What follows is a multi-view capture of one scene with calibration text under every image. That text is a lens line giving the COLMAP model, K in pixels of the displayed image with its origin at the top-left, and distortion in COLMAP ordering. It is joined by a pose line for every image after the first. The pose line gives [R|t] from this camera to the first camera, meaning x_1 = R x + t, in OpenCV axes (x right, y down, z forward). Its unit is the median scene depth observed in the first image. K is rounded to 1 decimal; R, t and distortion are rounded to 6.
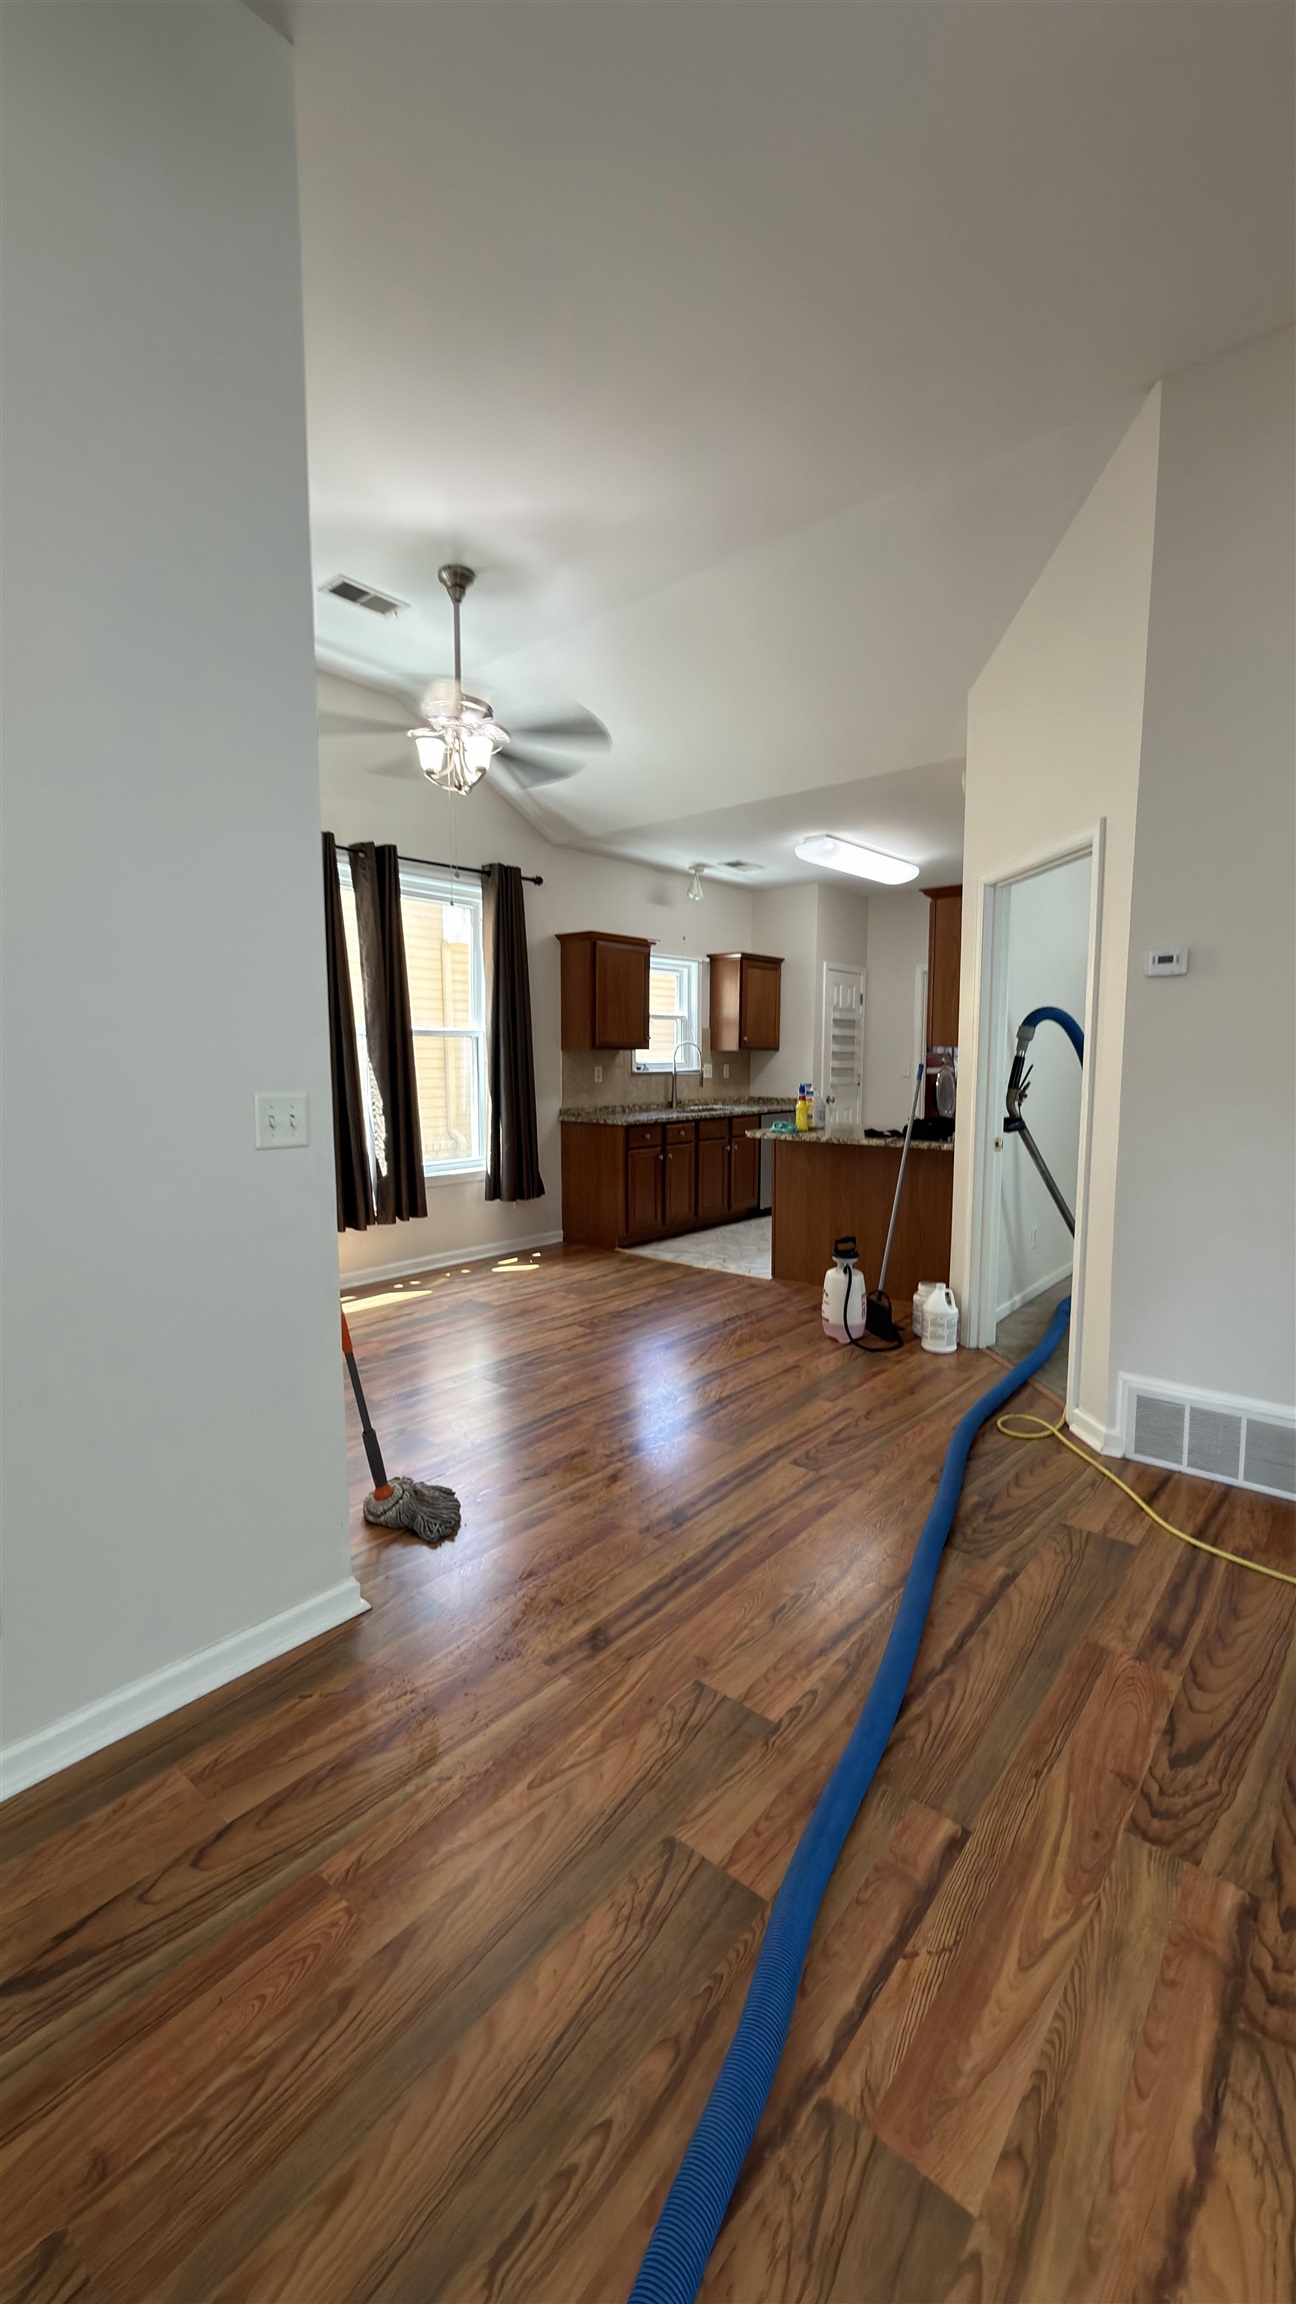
lens RADIAL K [[913.2, 0, 649.7], [0, 913.2, 1149.1], [0, 0, 1]] dist [0.000459, -0.000070]
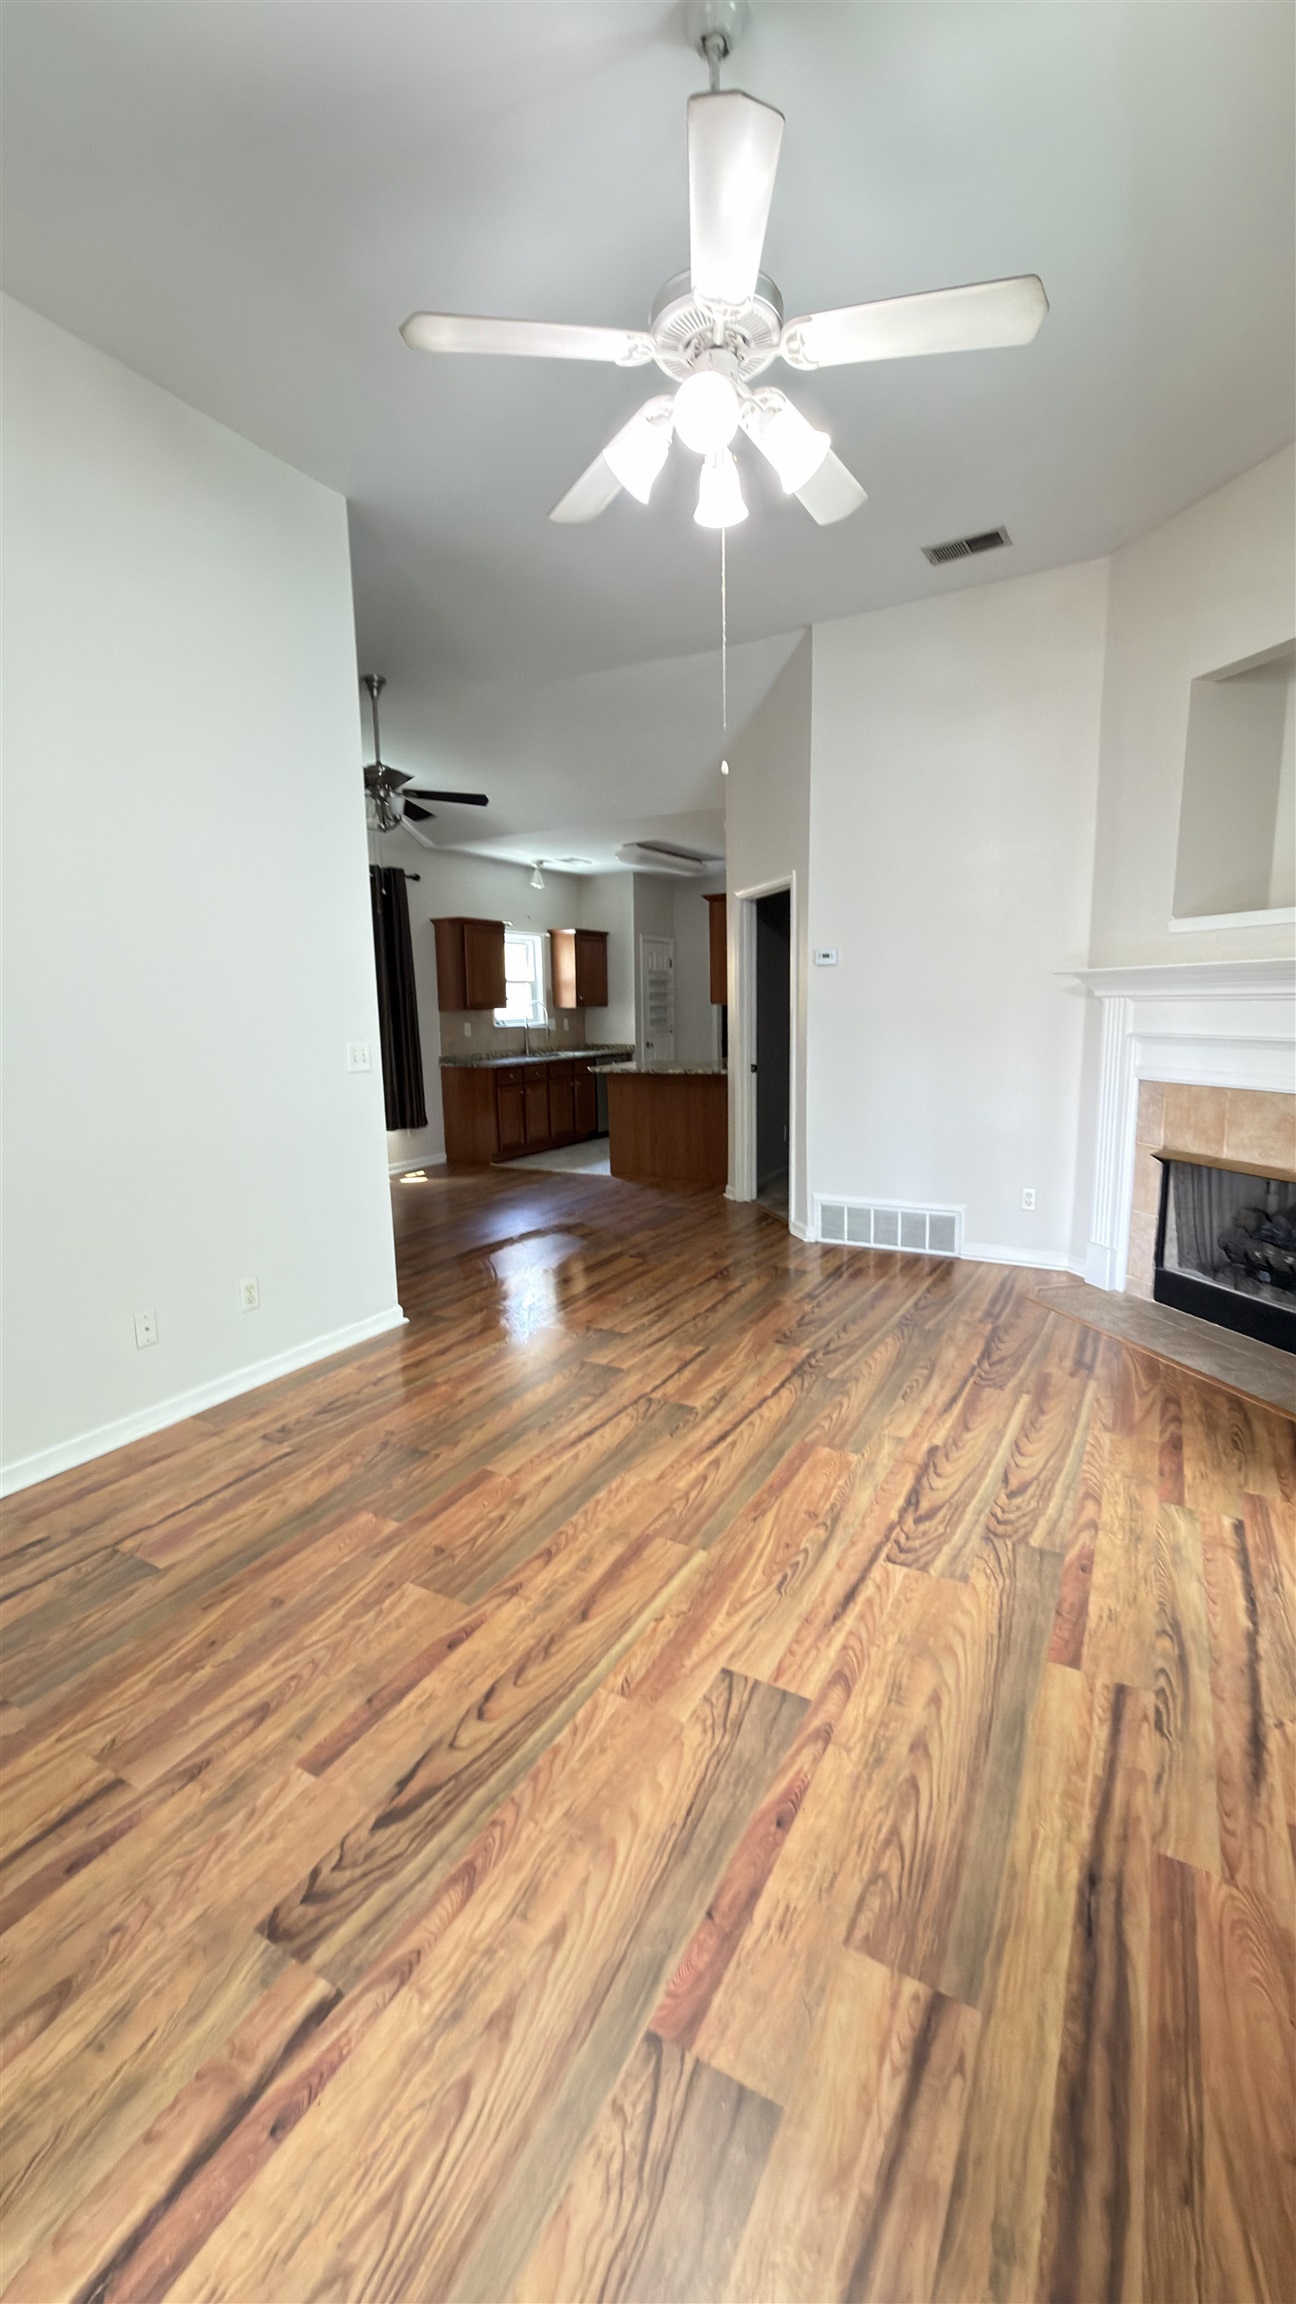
lens RADIAL K [[913.2, 0, 646.1], [0, 913.2, 1144.5], [0, 0, 1]] dist [0.000459, -0.000070]
pose [[0.982505, -0.047746, 0.180013, -0.068852], [0.039072, 0.997912, 0.051430, 0.031673], [-0.182093, -0.043497, 0.982319, -0.416355]]
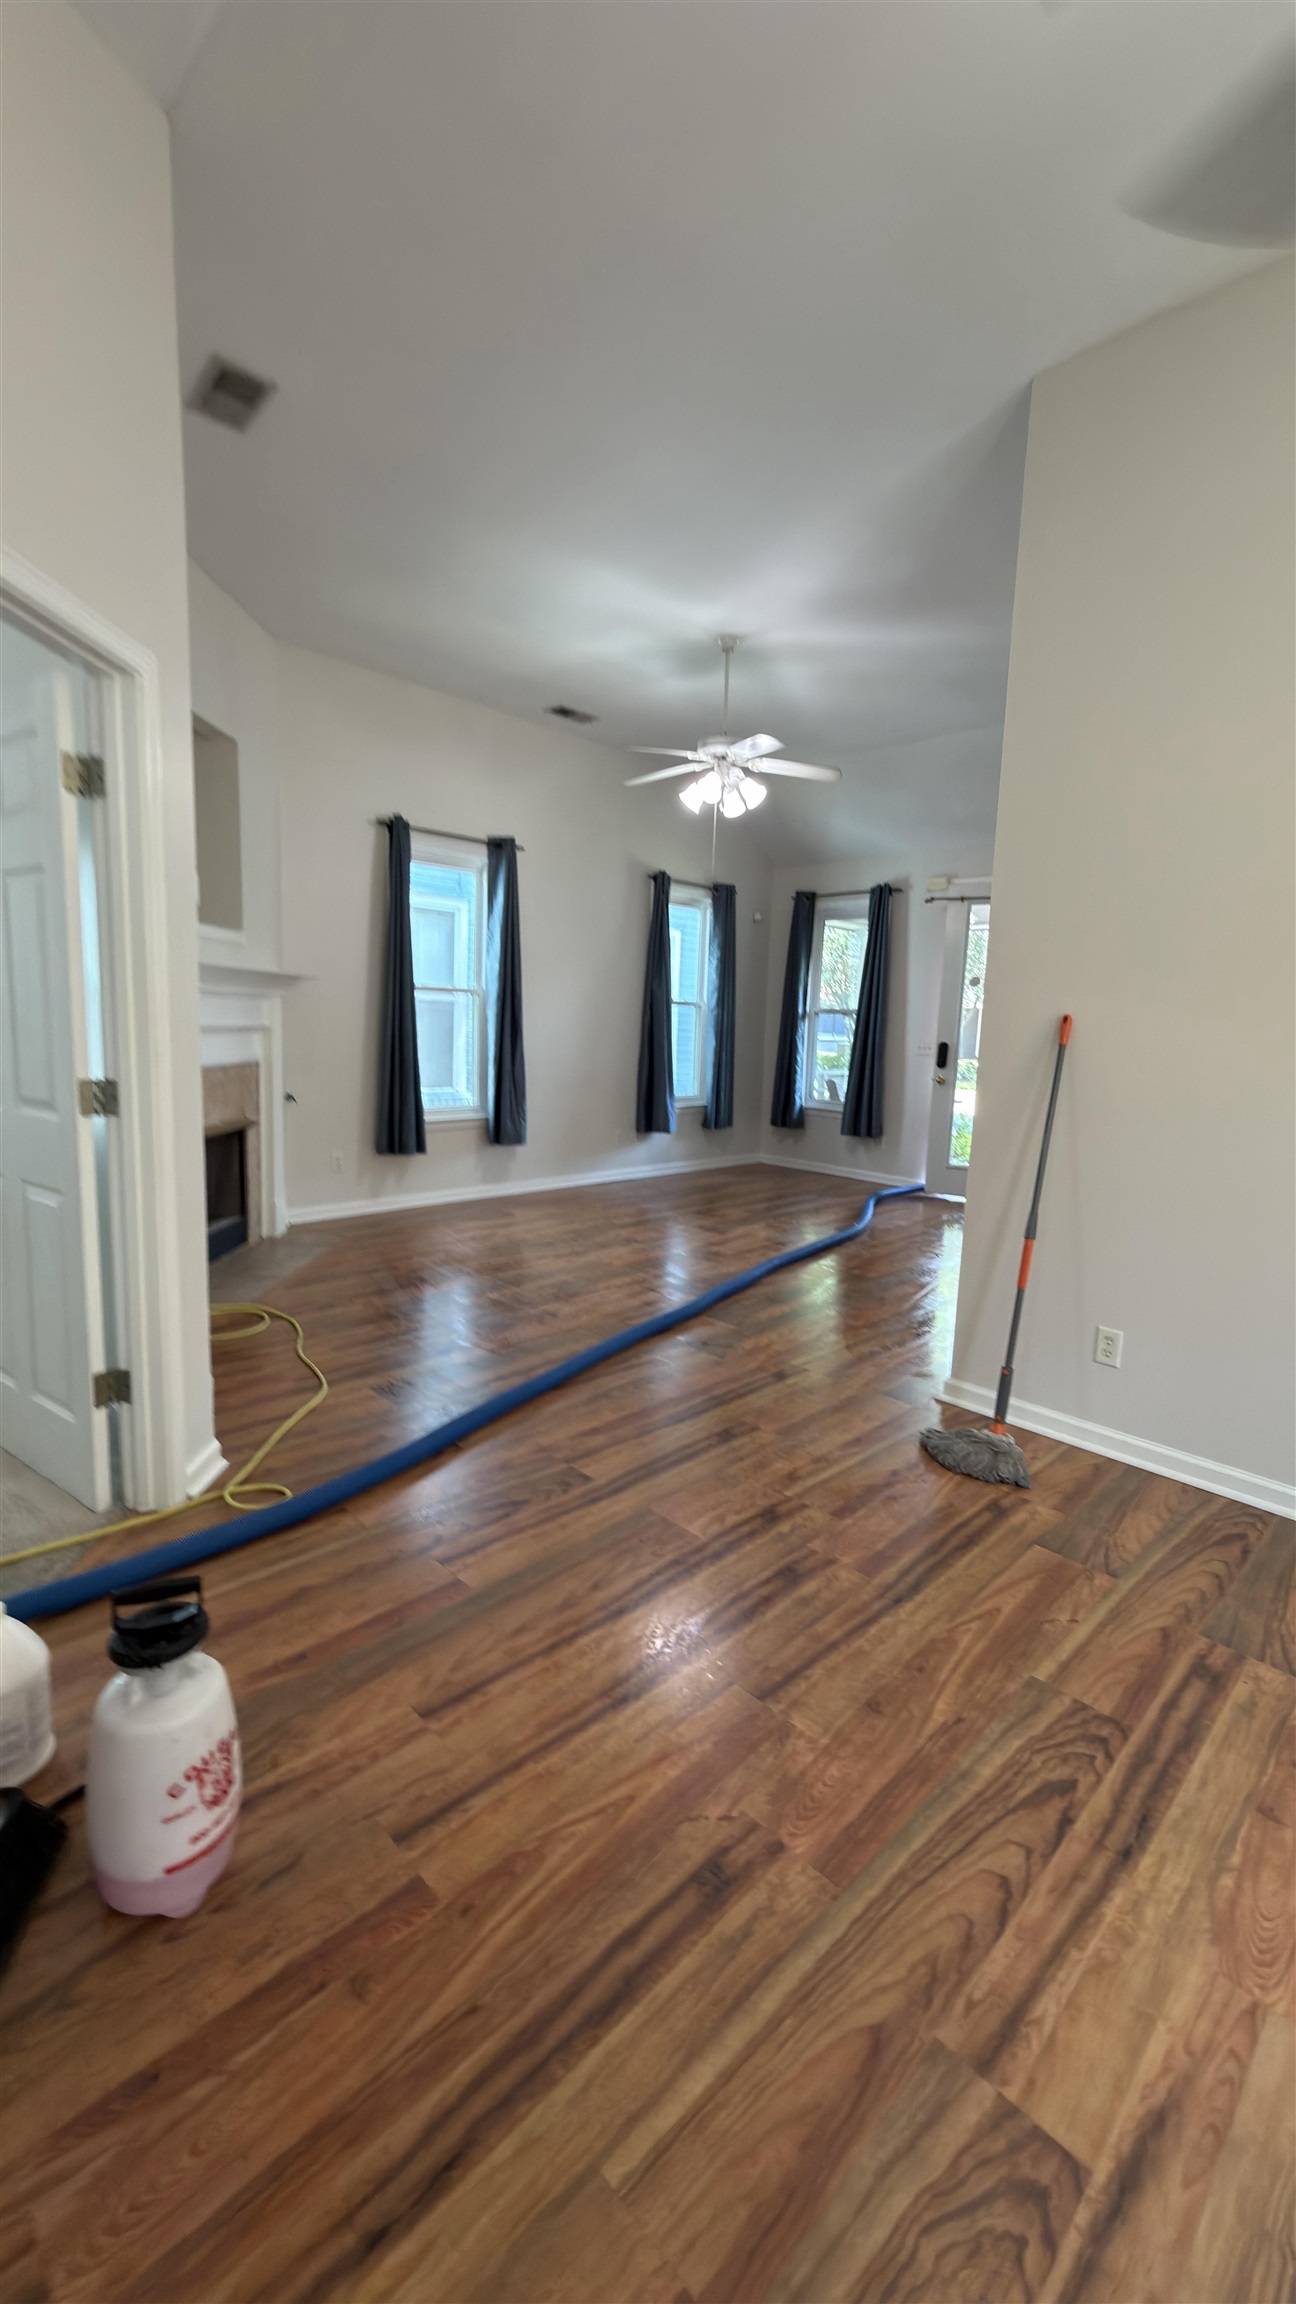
lens RADIAL K [[913.2, 0, 652.5], [0, 913.2, 1145.0], [0, 0, 1]] dist [0.000459, -0.000070]
pose [[-0.995526, -0.047638, 0.081602, 0.025078], [-0.027053, 0.971155, 0.236908, -0.111925], [-0.090534, 0.233640, -0.968099, 1.109599]]
